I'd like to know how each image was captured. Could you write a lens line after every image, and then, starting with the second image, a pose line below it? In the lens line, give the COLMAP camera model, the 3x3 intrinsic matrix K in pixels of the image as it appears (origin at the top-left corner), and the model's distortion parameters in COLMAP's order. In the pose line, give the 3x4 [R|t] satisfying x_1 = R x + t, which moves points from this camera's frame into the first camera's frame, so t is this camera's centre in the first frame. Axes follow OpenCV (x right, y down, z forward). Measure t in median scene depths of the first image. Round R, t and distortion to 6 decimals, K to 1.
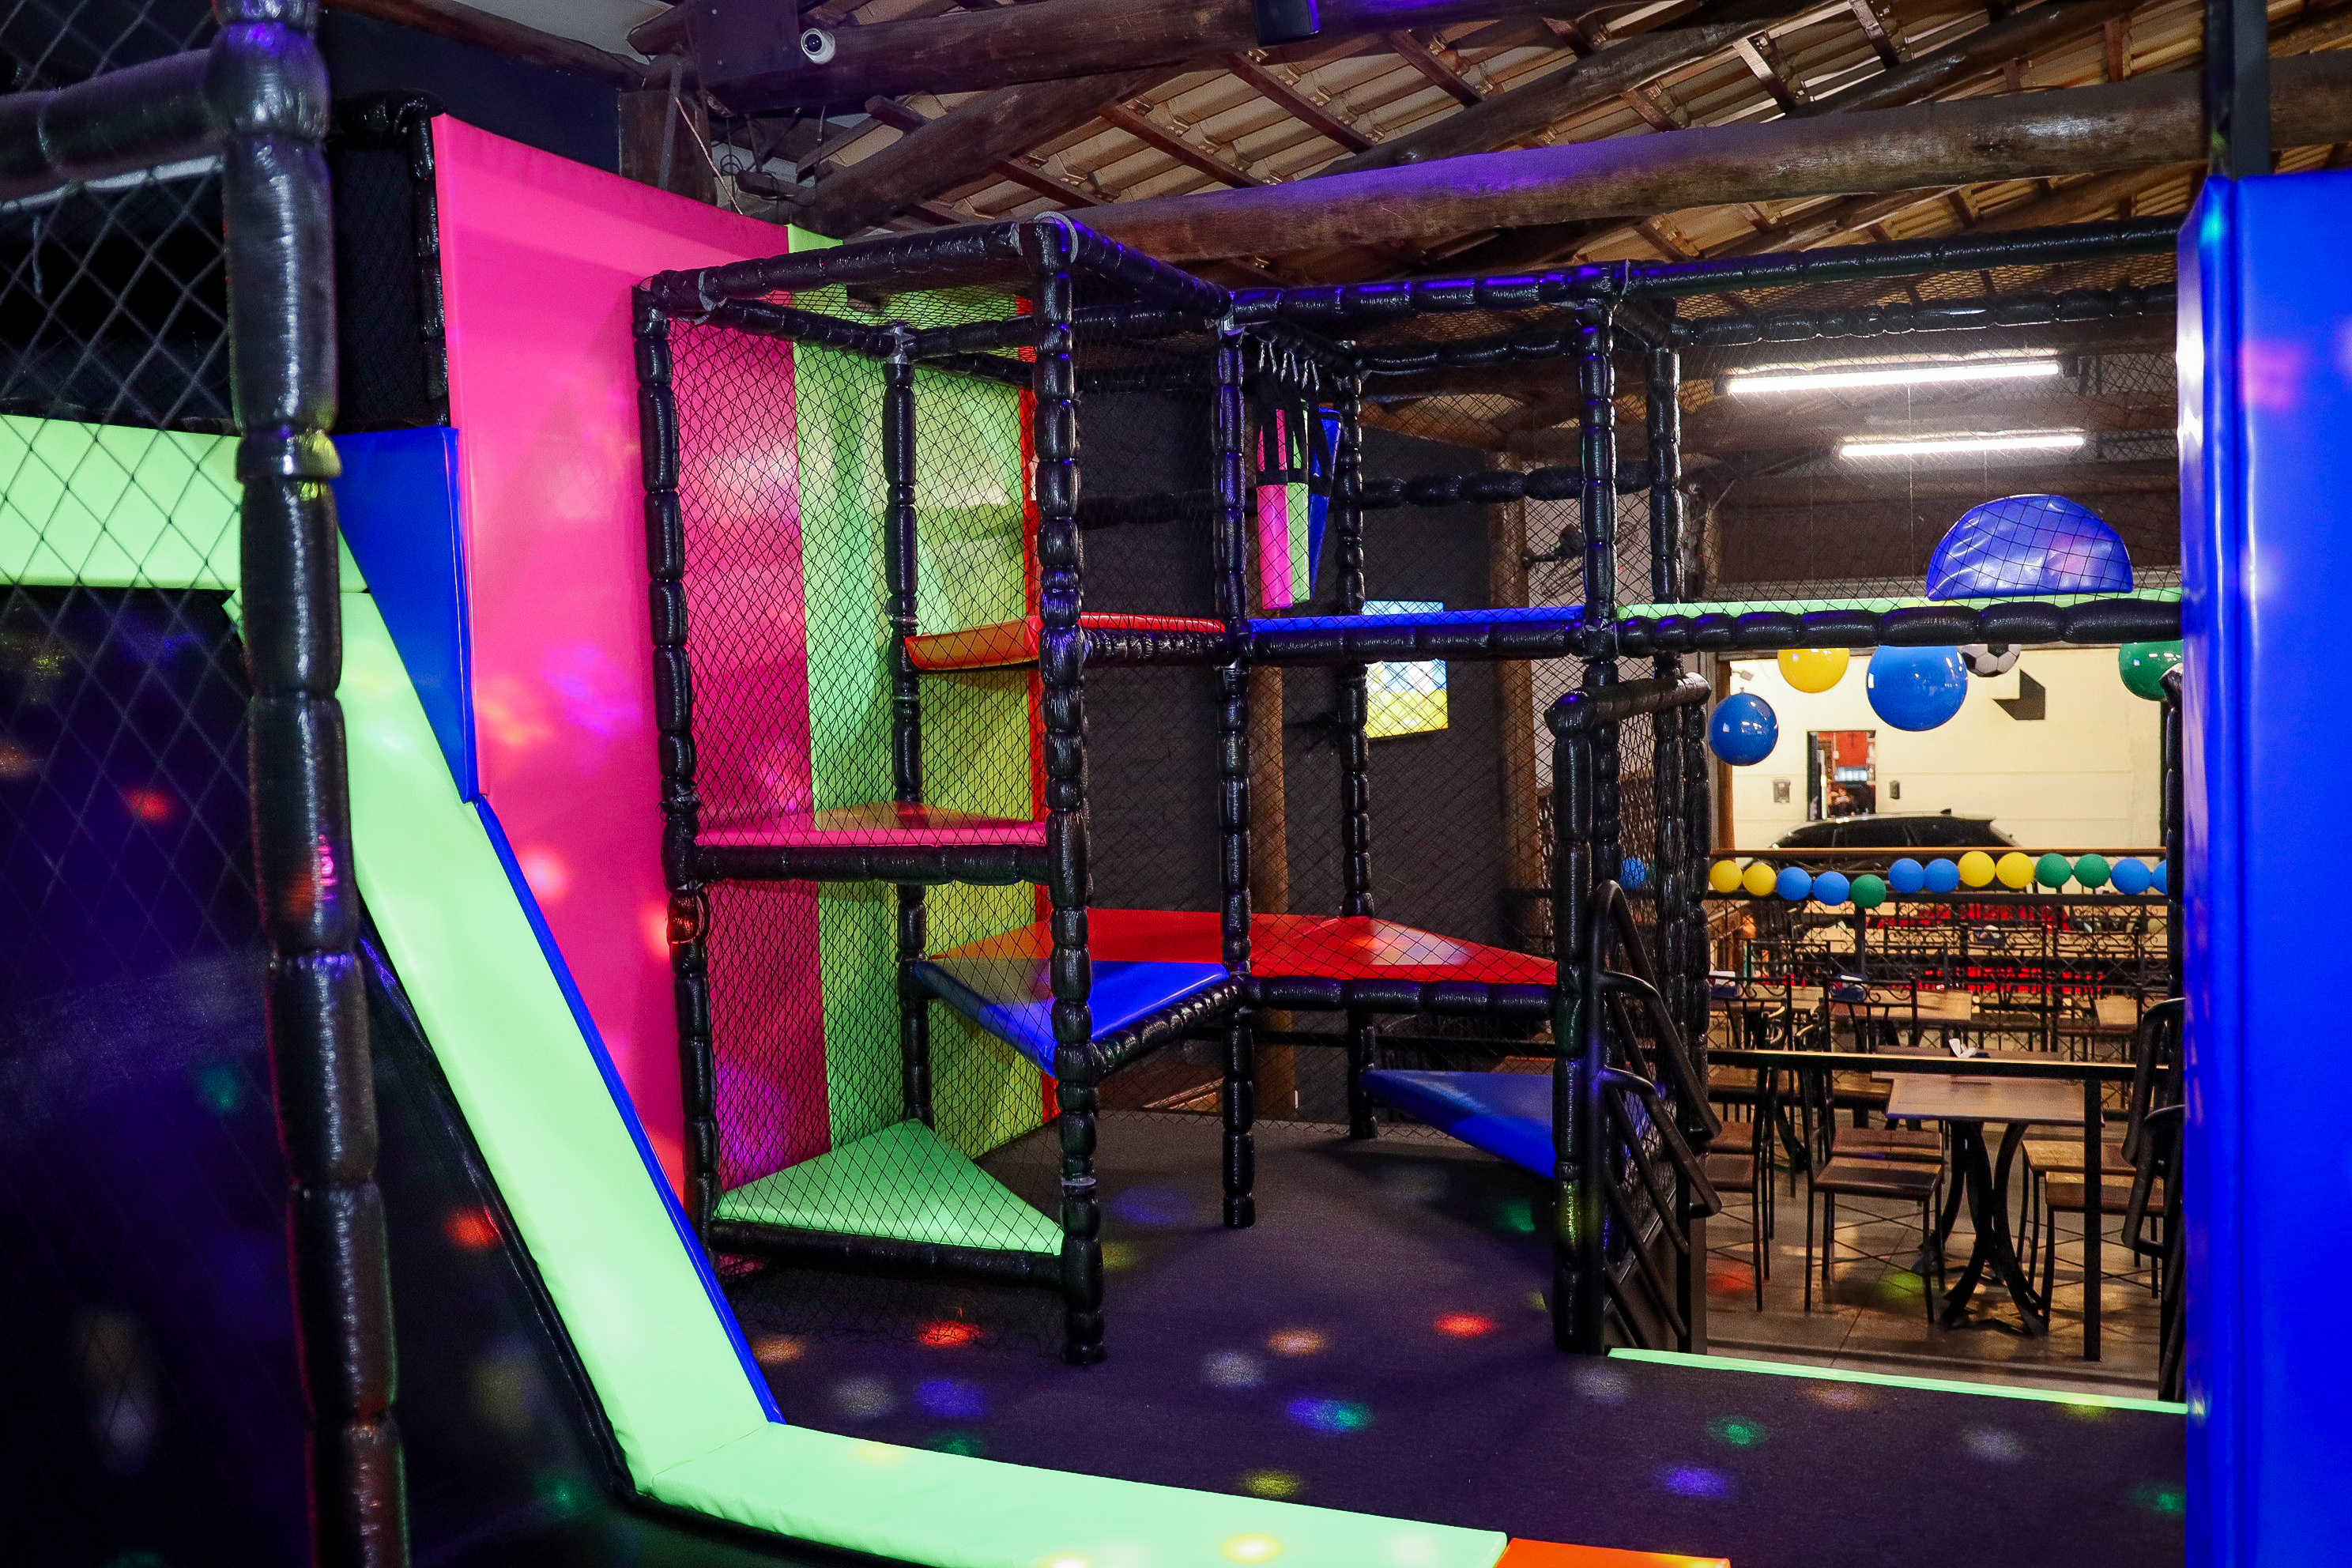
lens RADIAL K [[1975.4, 0, 1184.3], [0, 1975.4, 790.5], [0, 0, 1]] dist [-0.043534, 0.000654]
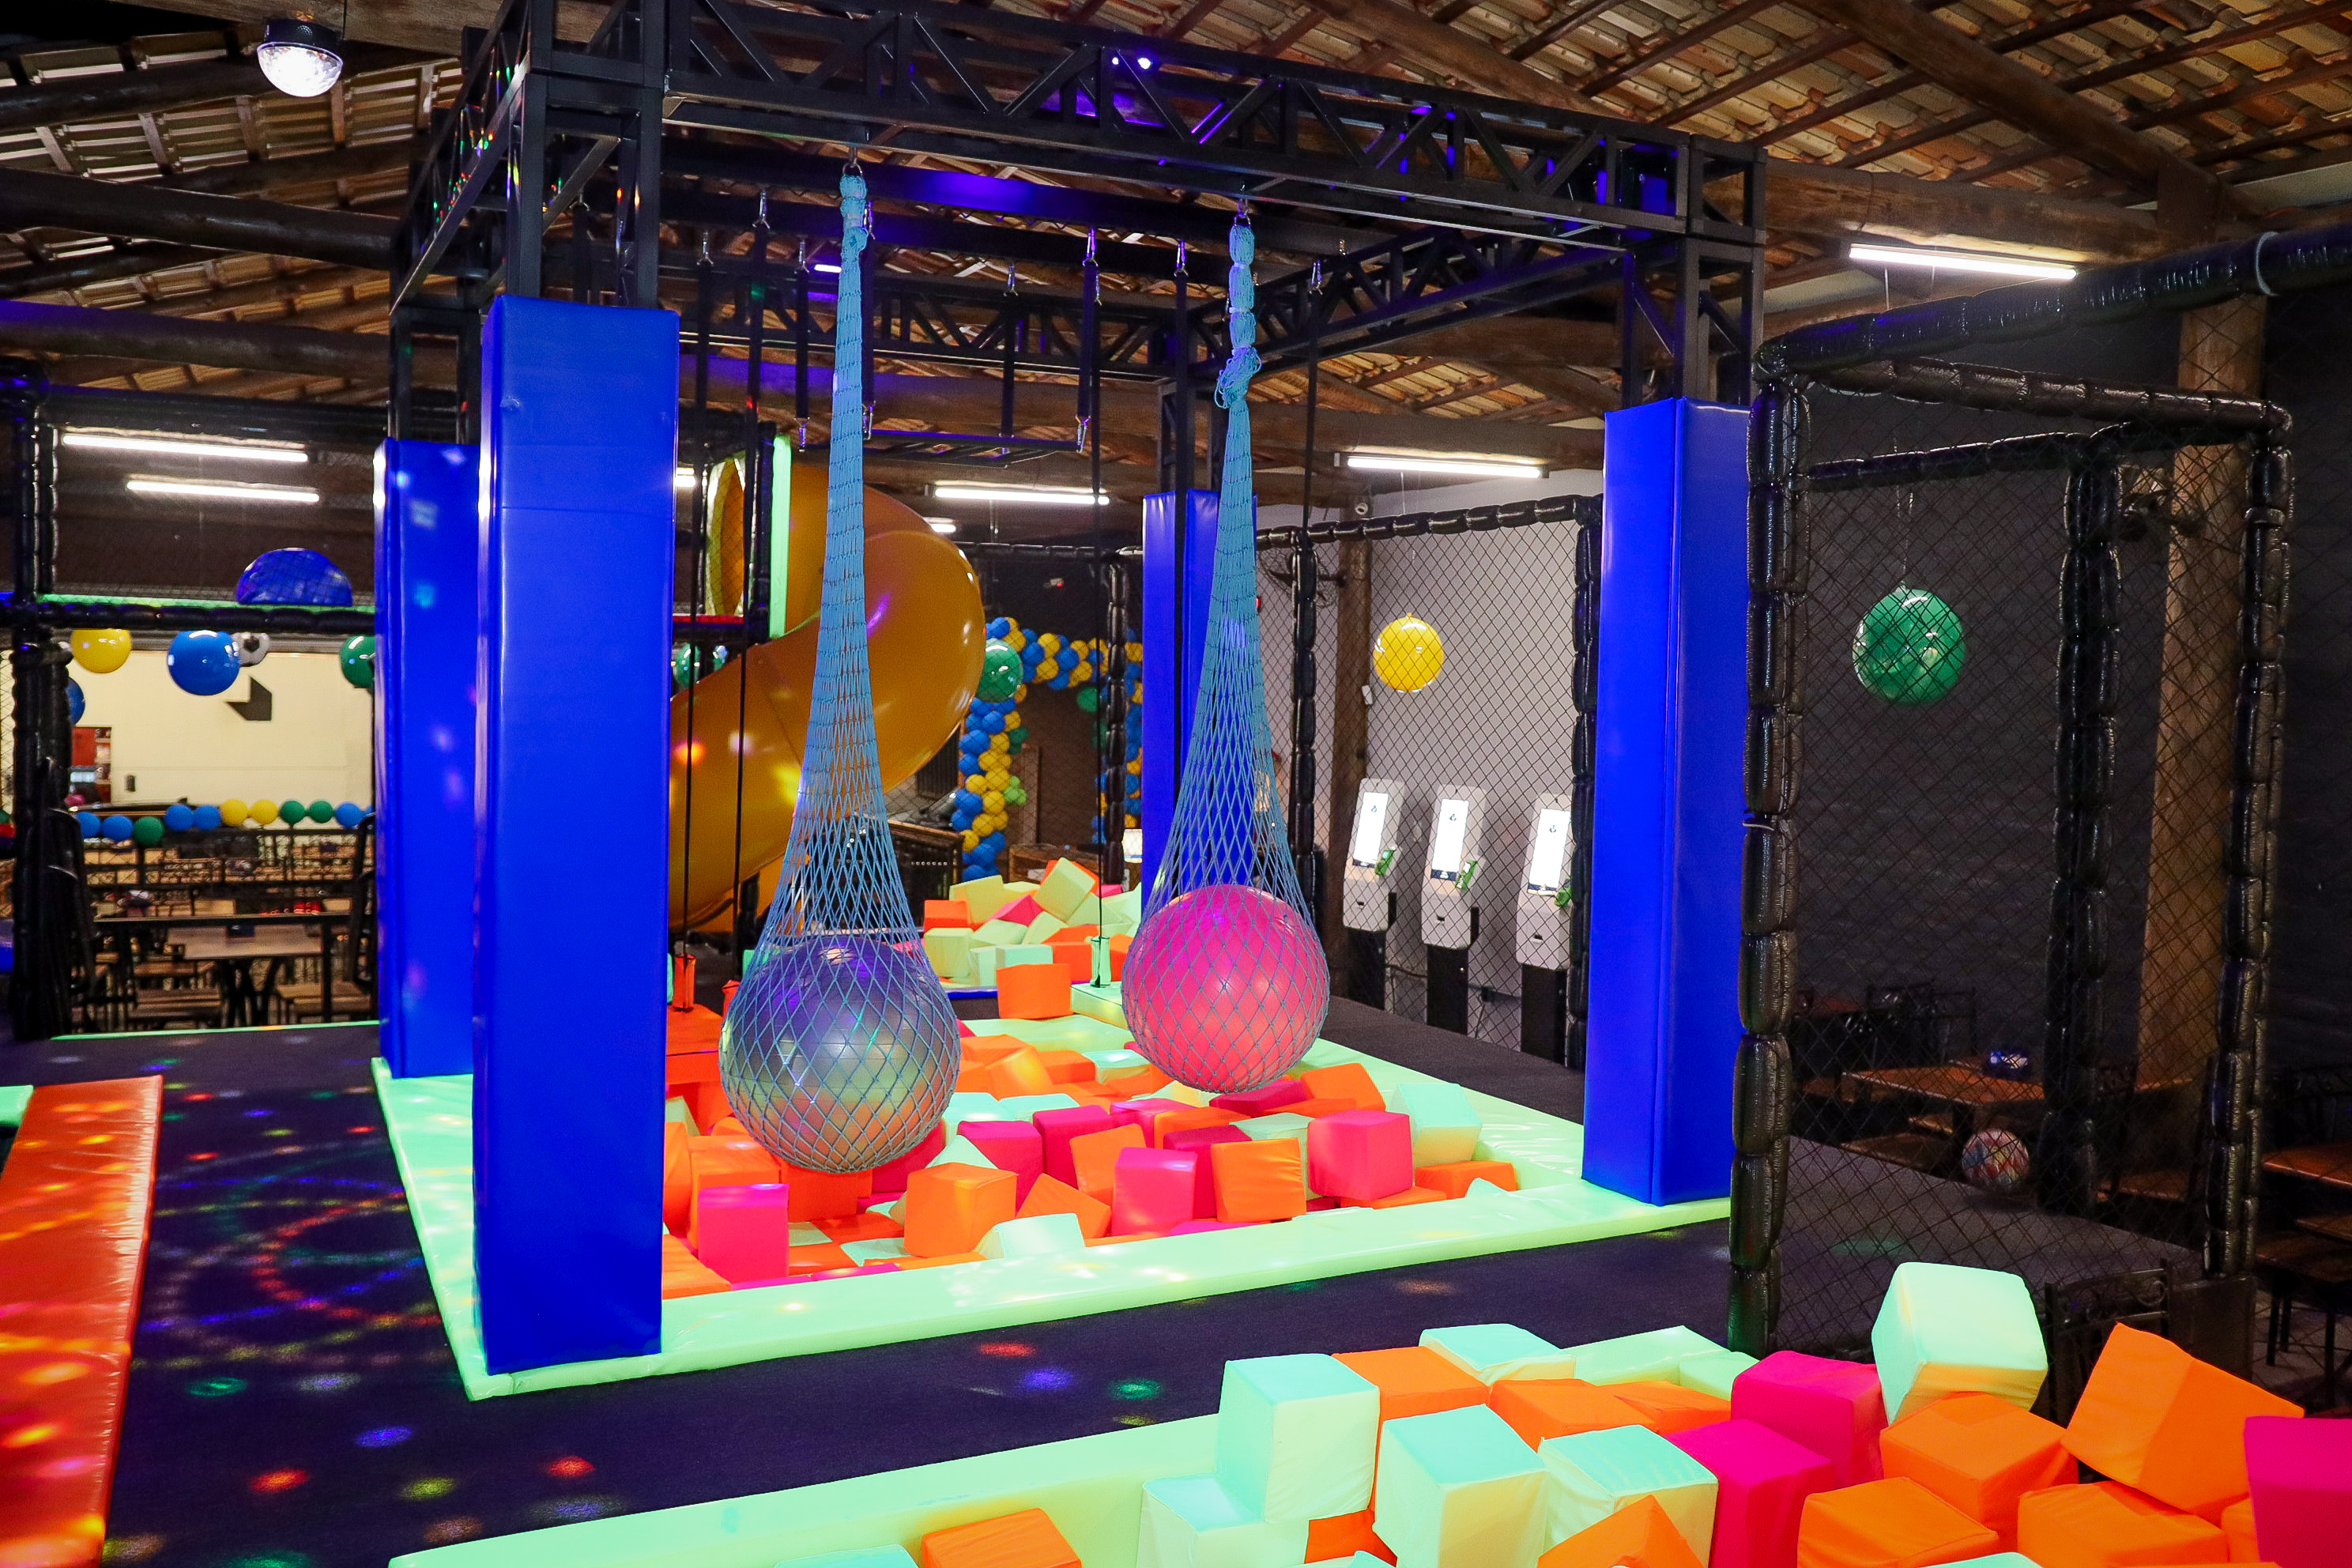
lens RADIAL K [[1975.4, 0, 1182.9], [0, 1975.4, 783.4], [0, 0, 1]] dist [-0.043534, 0.000654]
pose [[0.656605, 0.005536, 0.754215, -0.236325], [0.004341, 0.999929, -0.011118, 0.053286], [-0.754222, 0.010575, 0.656534, -0.481167]]
